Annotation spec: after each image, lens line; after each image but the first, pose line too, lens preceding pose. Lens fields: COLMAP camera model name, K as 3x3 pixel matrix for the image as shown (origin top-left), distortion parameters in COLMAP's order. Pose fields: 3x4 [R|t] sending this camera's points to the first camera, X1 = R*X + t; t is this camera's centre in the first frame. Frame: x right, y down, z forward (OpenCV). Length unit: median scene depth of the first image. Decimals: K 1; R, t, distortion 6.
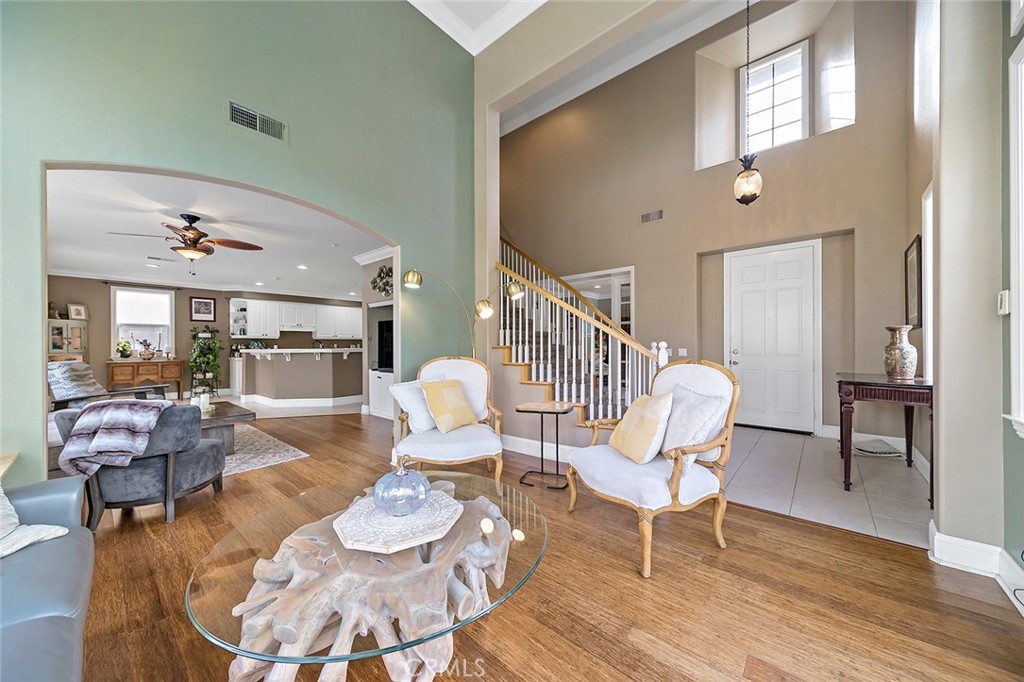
lens RADIAL K [[357.7, 0, 512.8], [0, 357.7, 347.3], [0, 0, 1]] dist [0.000397, -0.000153]
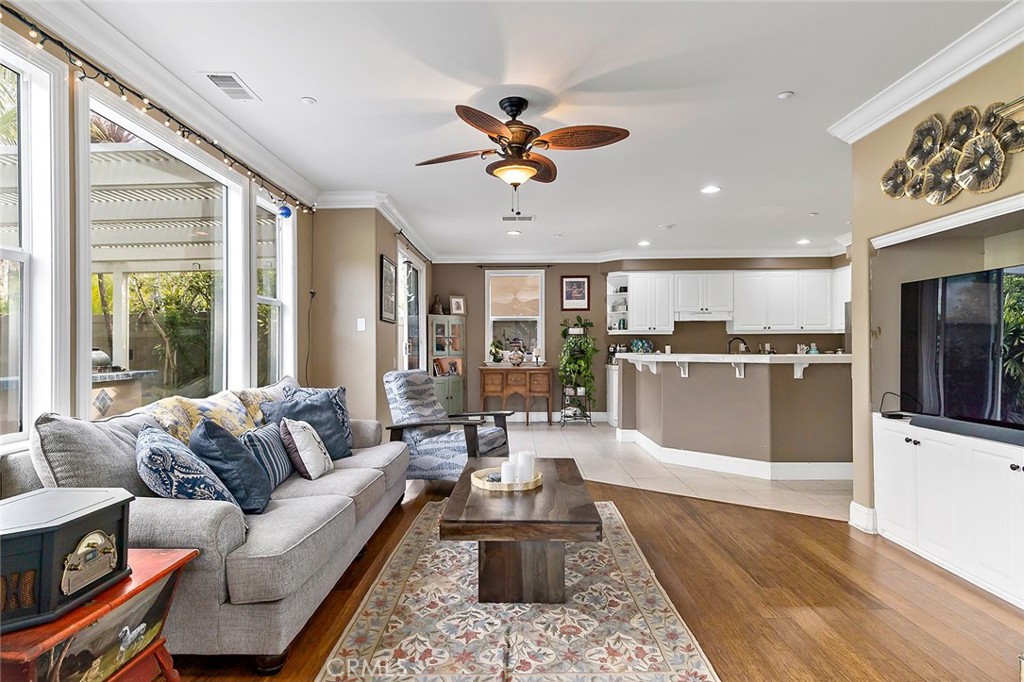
lens RADIAL K [[550.9, 0, 510.5], [0, 550.9, 345.5], [0, 0, 1]] dist [0.029169, 0.000499]
pose [[0.639417, 0.001548, -0.768859, -0.162996], [-0.002595, 0.999997, -0.000145, -0.006918], [0.768856, 0.002088, 0.639419, 0.276415]]
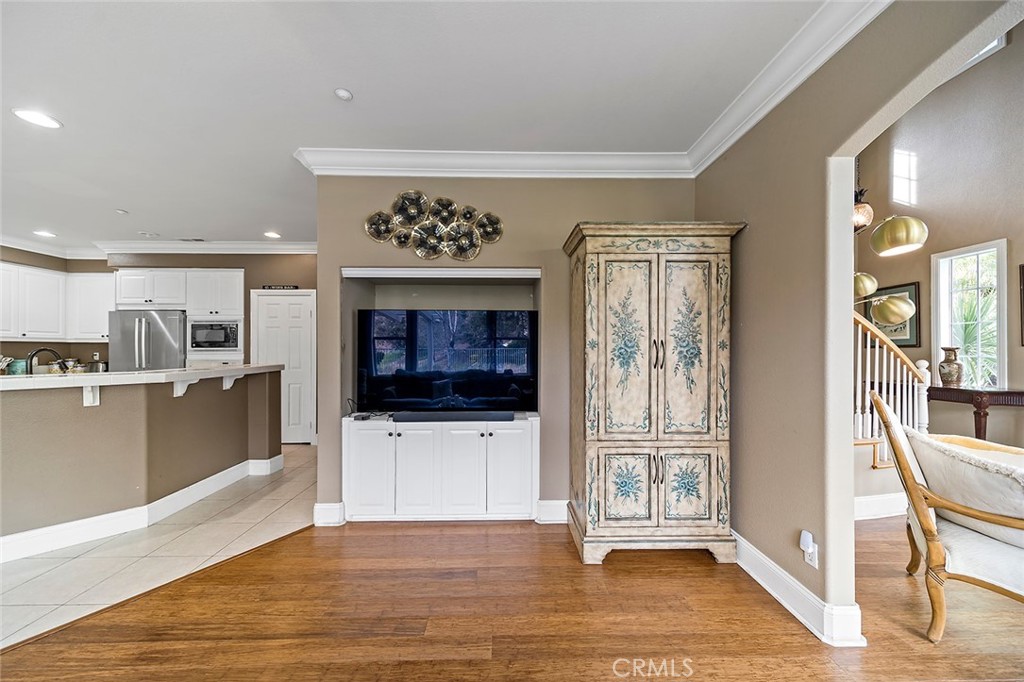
lens RADIAL K [[359.7, 0, 513.7], [0, 359.7, 348.9], [0, 0, 1]] dist [0.000174, 0.000001]
pose [[0.742608, 0.006205, 0.669698, -0.455305], [-0.000549, 0.999962, -0.008655, -0.016256], [-0.669726, 0.006060, 0.742583, 0.450039]]
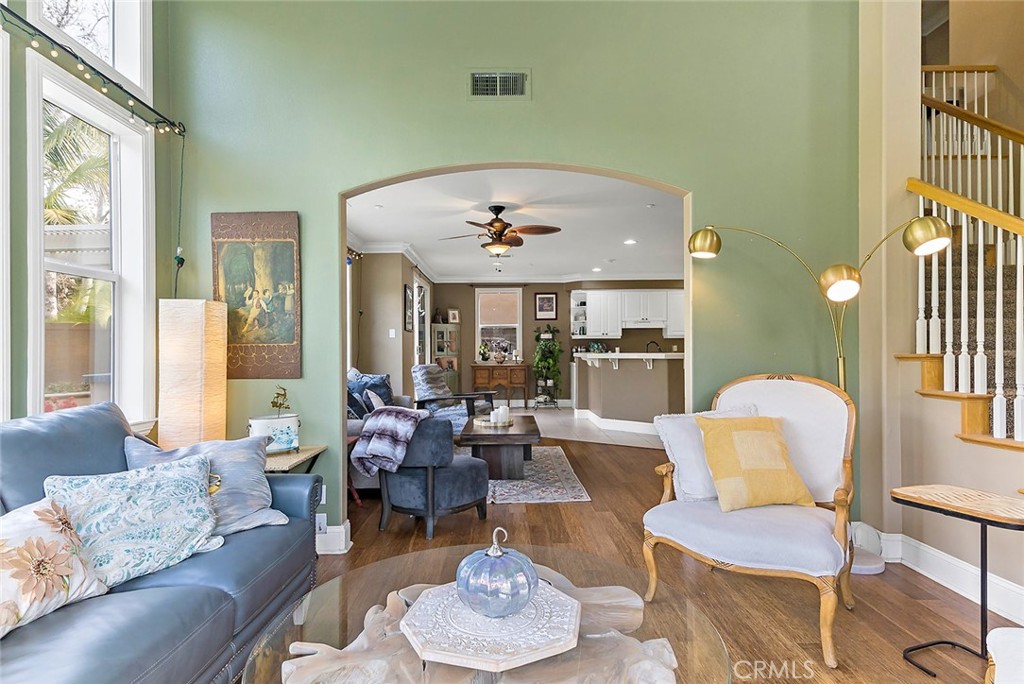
lens RADIAL K [[550.9, 0, 510.5], [0, 550.9, 346.5], [0, 0, 1]] dist [0.029169, 0.000499]
pose [[0.660160, -0.001527, -0.751124, 0.095322], [0.000275, 0.999998, -0.001791, -0.007204], [0.751125, 0.000976, 0.660159, 0.061876]]
